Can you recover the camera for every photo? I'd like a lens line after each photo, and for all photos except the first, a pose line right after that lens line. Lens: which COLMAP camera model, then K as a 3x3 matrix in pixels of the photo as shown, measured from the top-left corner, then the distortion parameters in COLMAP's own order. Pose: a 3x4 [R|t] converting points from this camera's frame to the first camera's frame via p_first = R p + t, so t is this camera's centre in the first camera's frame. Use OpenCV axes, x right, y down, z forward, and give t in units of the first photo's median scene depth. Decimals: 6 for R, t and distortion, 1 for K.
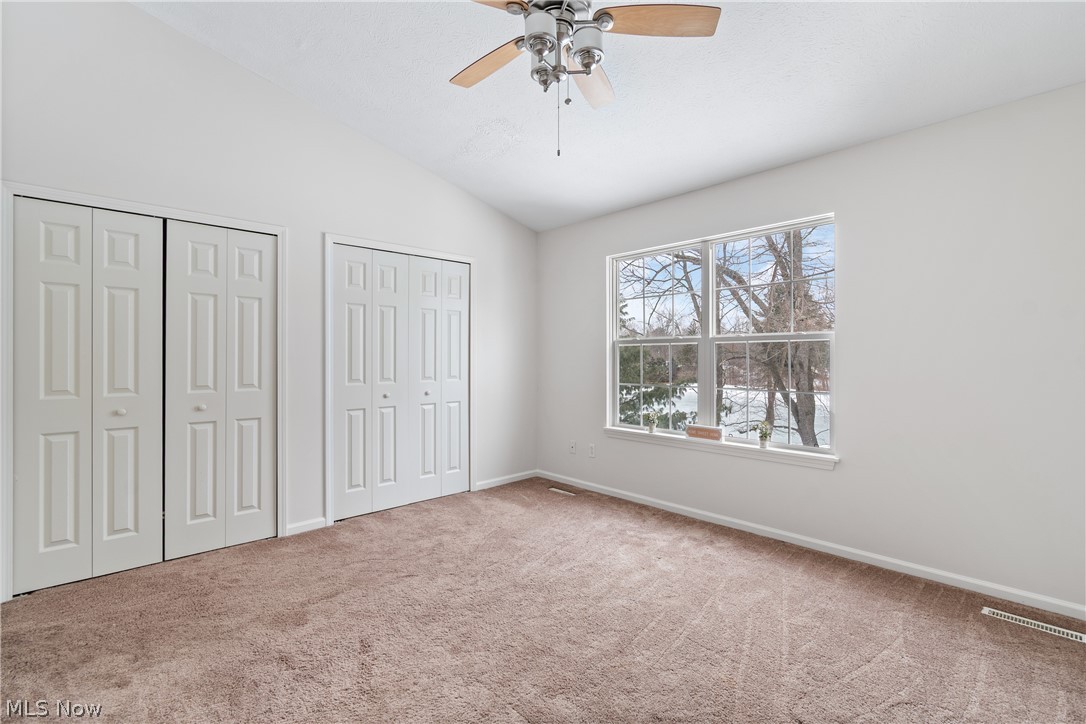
lens RADIAL K [[495.7, 0, 549.0], [0, 495.7, 355.6], [0, 0, 1]] dist [0.017834, 0.000144]
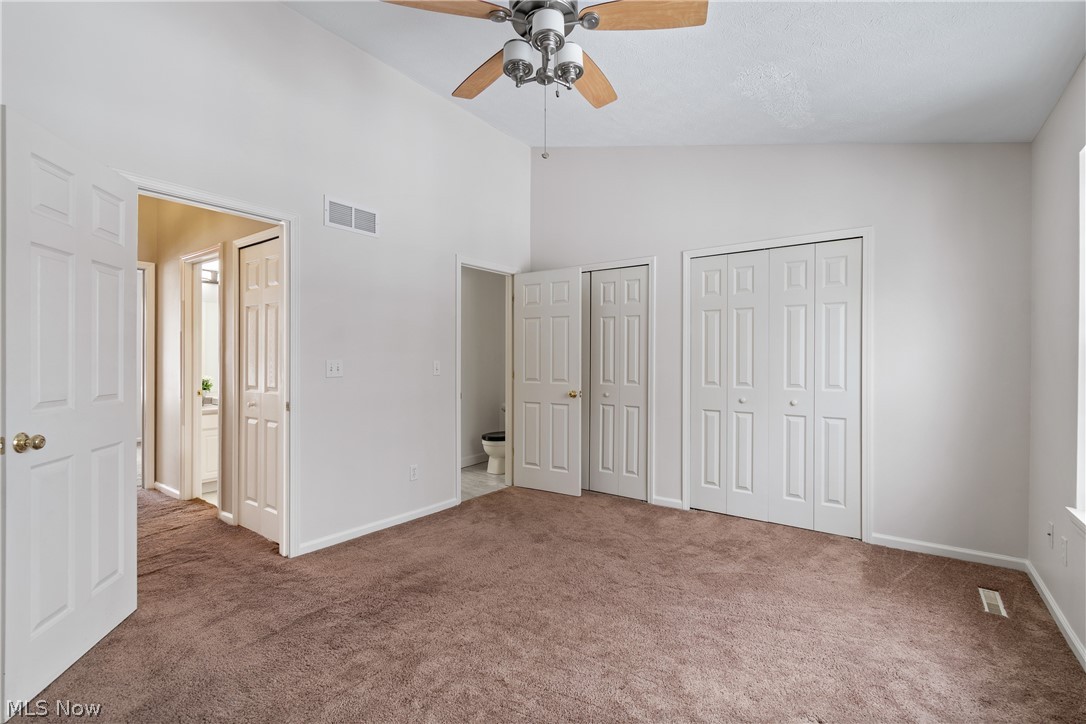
lens RADIAL K [[495.7, 0, 553.9], [0, 495.7, 360.7], [0, 0, 1]] dist [0.017834, 0.000144]
pose [[0.176898, 0.005541, -0.984214, 0.593255], [0.005693, 0.999962, 0.006653, -0.006667], [0.984213, -0.006780, 0.176860, 0.488461]]
